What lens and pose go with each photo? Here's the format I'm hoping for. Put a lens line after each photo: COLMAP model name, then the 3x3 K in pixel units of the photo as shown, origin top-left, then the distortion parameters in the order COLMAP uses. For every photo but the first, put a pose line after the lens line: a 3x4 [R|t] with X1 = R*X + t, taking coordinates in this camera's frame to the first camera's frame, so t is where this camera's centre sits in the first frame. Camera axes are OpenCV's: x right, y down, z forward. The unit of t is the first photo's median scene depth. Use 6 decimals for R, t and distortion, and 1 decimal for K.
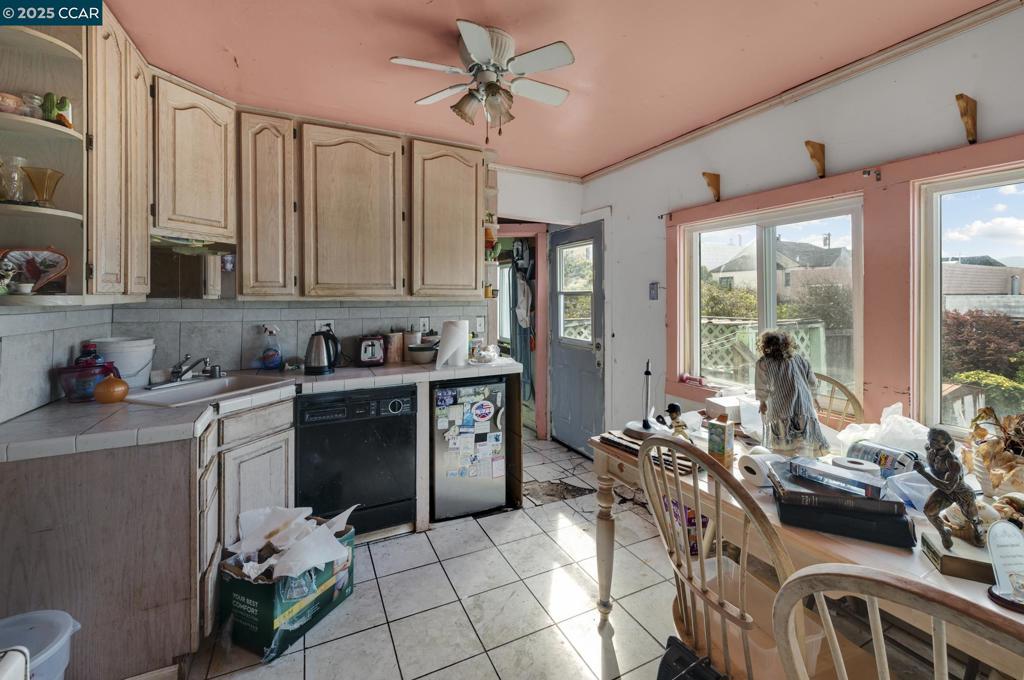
lens RADIAL K [[420.0, 0, 504.5], [0, 420.0, 293.2], [0, 0, 1]] dist [-0.000725, -0.000002]
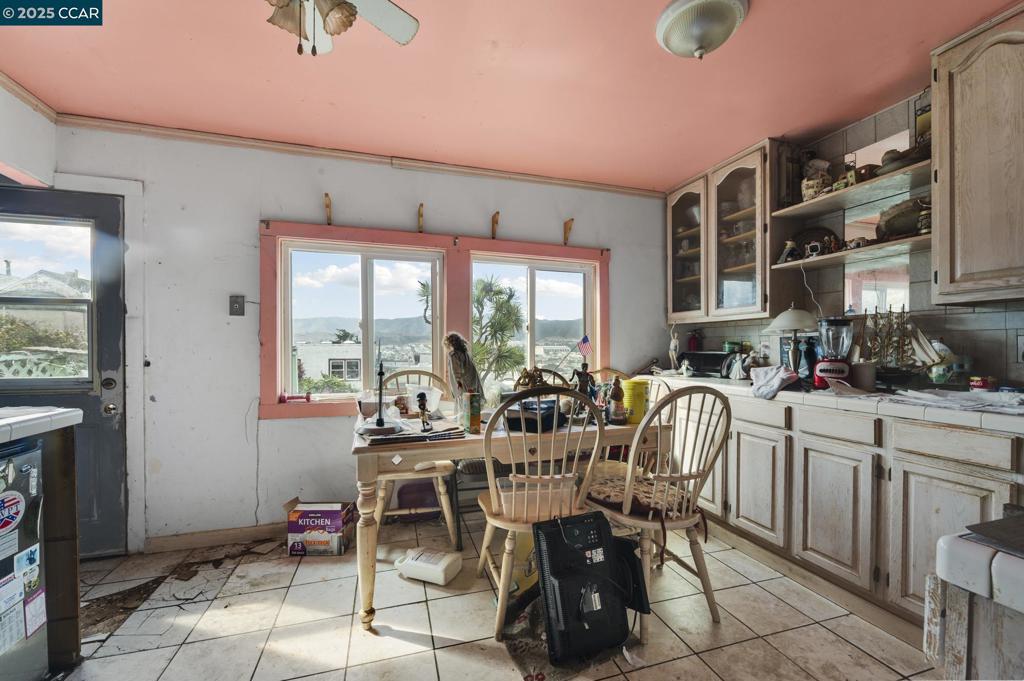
lens RADIAL K [[420.0, 0, 509.2], [0, 420.0, 349.0], [0, 0, 1]] dist [-0.000725, -0.000002]
pose [[0.149892, 0.000611, 0.988702, -0.429861], [-0.012021, 0.999927, 0.001204, 0.080700], [-0.988629, -0.012066, 0.149888, 0.342230]]
